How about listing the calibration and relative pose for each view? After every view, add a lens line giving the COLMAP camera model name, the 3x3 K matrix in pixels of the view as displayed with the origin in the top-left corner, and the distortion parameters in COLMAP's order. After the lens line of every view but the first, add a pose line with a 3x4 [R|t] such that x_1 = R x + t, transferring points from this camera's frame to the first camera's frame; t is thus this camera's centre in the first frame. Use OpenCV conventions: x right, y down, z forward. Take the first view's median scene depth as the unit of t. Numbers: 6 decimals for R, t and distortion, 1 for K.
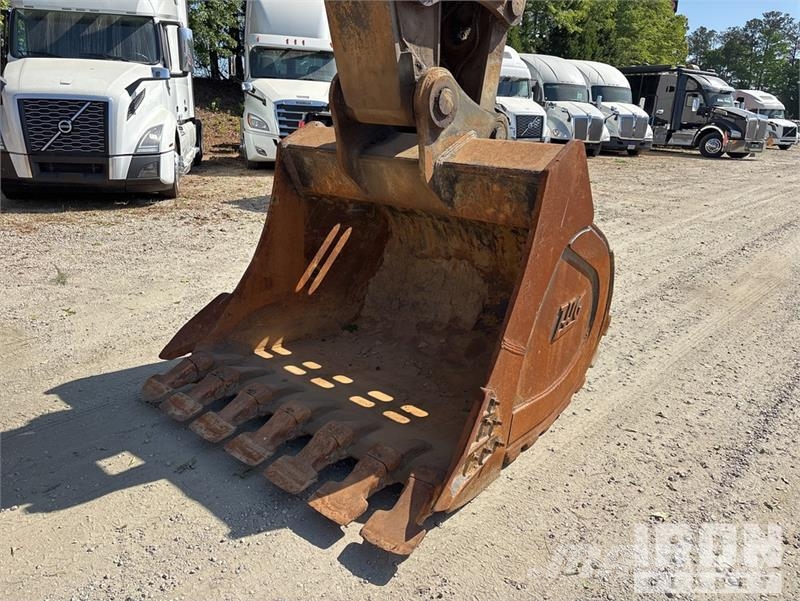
lens RADIAL K [[602.3, 0, 402.5], [0, 602.3, 292.8], [0, 0, 1]] dist [0.059182, -0.066294]
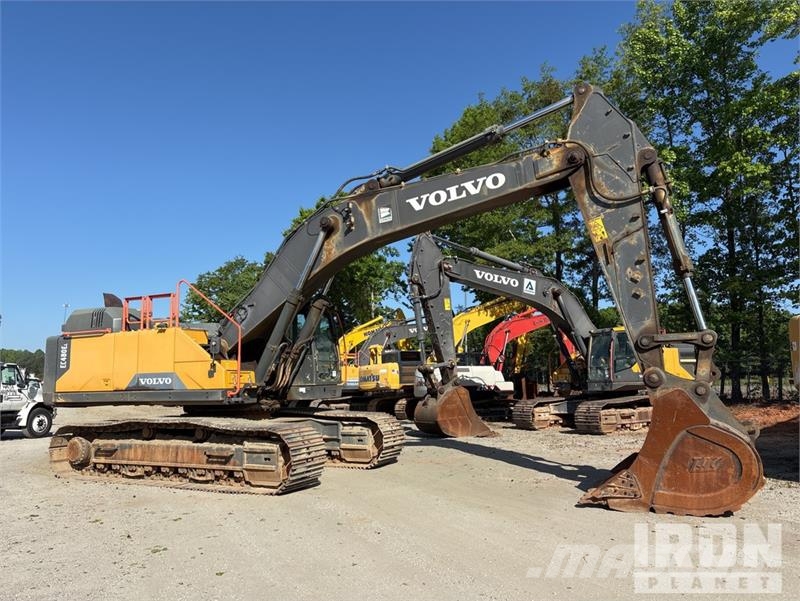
lens RADIAL K [[597.4, 0, 398.8], [0, 597.4, 308.9], [0, 0, 1]] dist [0.062336, -0.066592]
pose [[0.240238, -0.152699, -0.958628, 0.933840], [-0.262095, 0.940668, -0.215521, 0.114473], [0.934661, 0.303029, 0.185962, -0.282592]]
